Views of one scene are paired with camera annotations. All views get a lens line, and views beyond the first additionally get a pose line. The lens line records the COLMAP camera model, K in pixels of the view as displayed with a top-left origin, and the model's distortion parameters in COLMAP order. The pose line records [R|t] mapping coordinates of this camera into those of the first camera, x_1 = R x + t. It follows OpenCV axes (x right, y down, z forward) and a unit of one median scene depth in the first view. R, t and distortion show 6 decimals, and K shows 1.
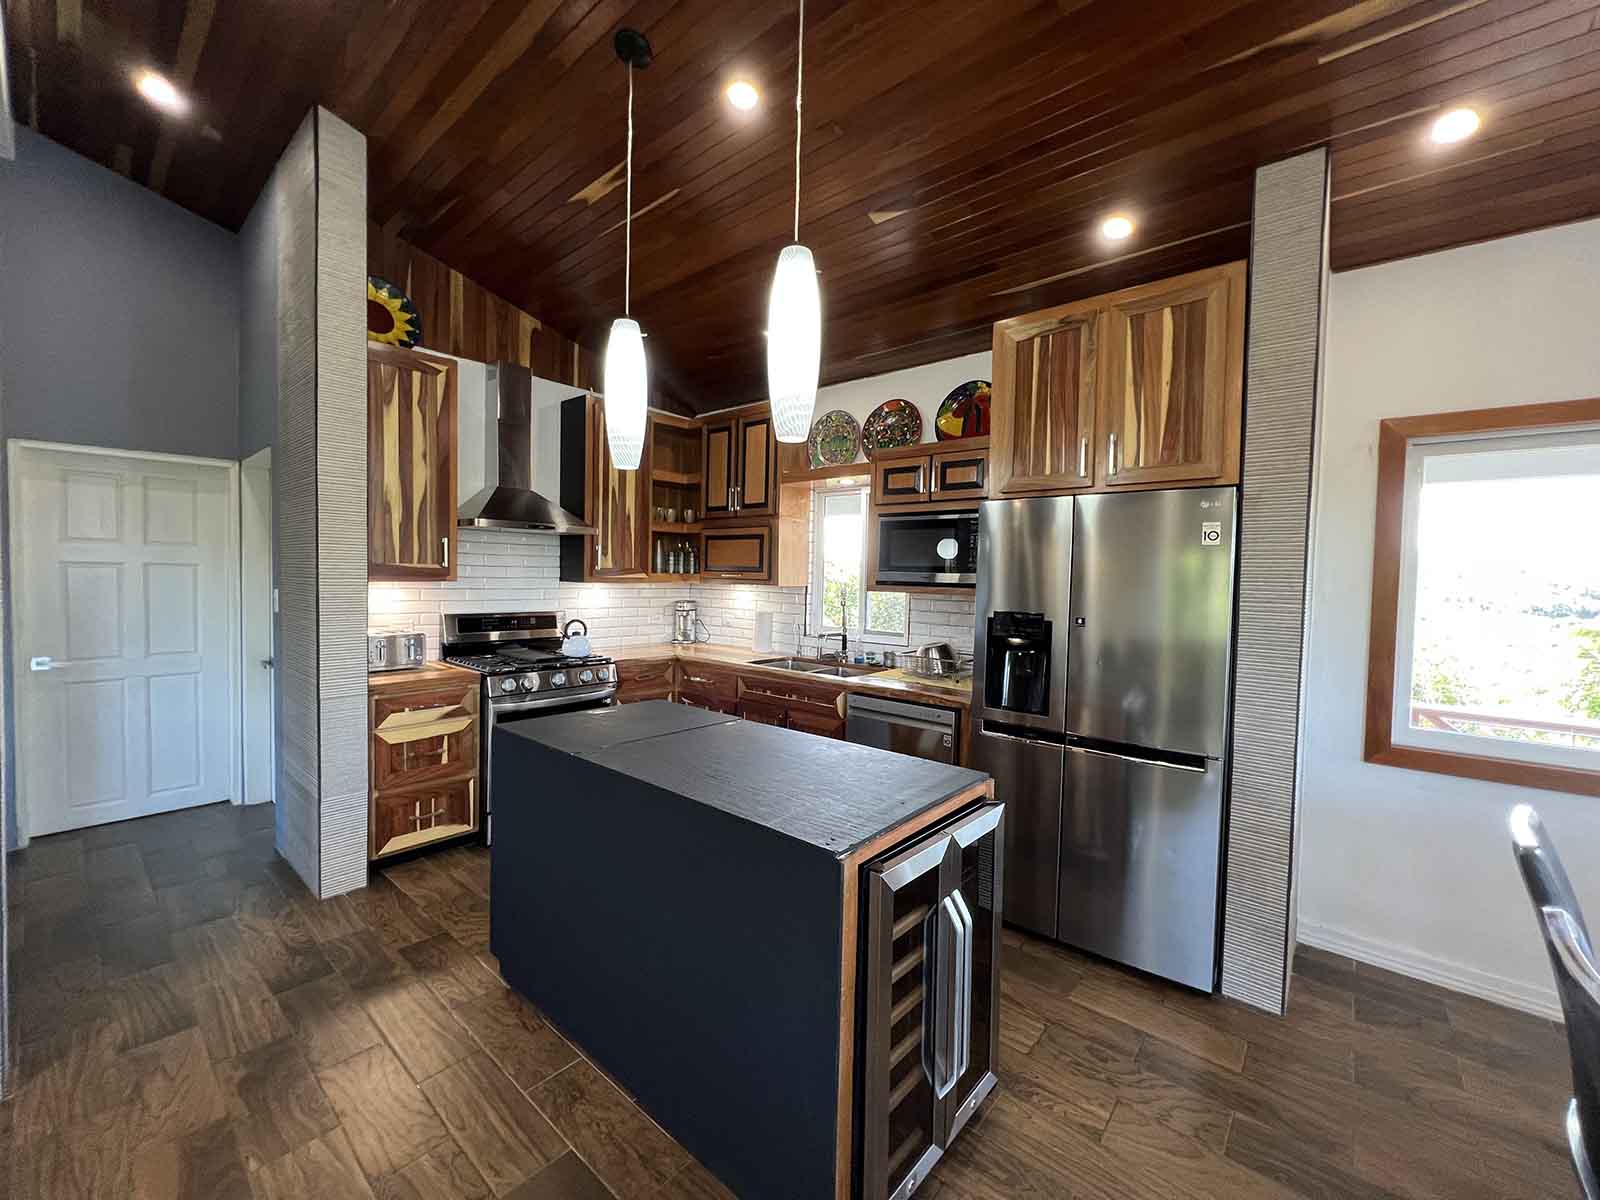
lens RADIAL K [[645.8, 0, 793.2], [0, 645.8, 595.0], [0, 0, 1]] dist [-0.002835, 0.001152]
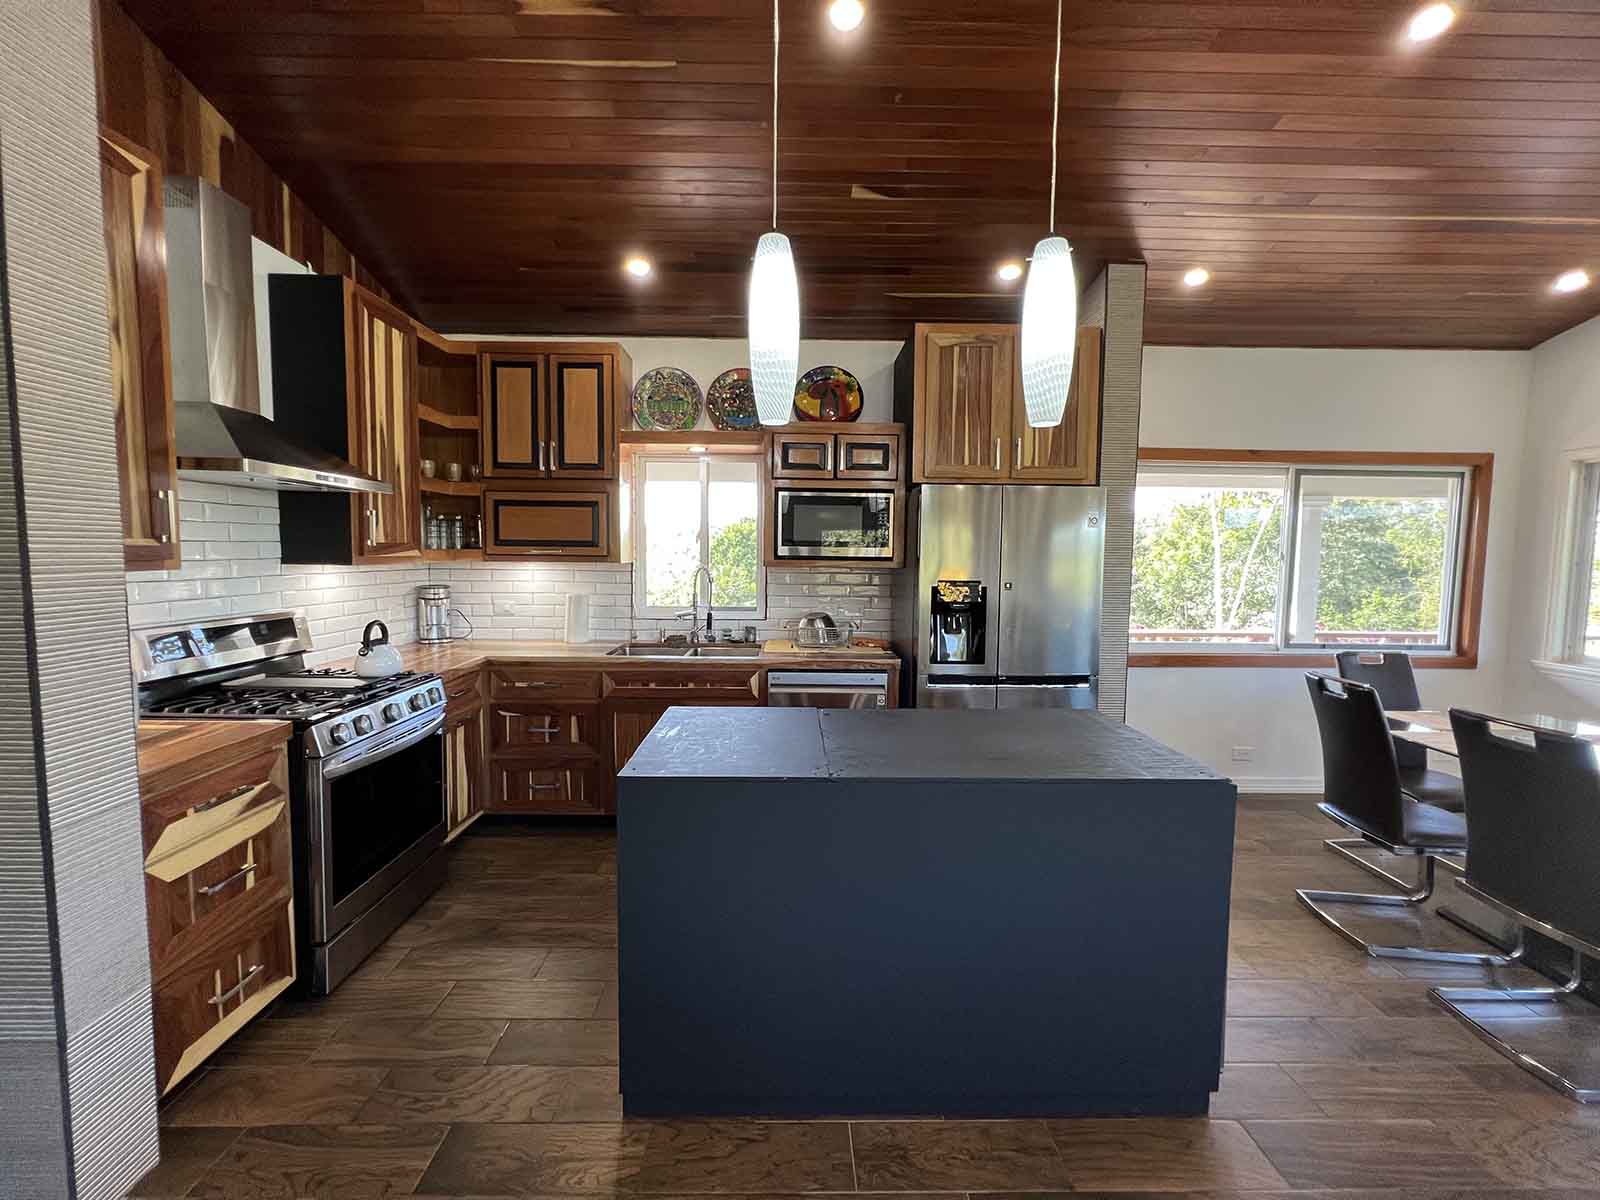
lens RADIAL K [[645.8, 0, 795.3], [0, 645.8, 595.9], [0, 0, 1]] dist [-0.002835, 0.001152]
pose [[0.745975, -0.058765, 0.663376, -0.507472], [0.025959, 0.997908, 0.059209, -0.017851], [-0.665468, -0.026948, 0.745940, 0.239778]]
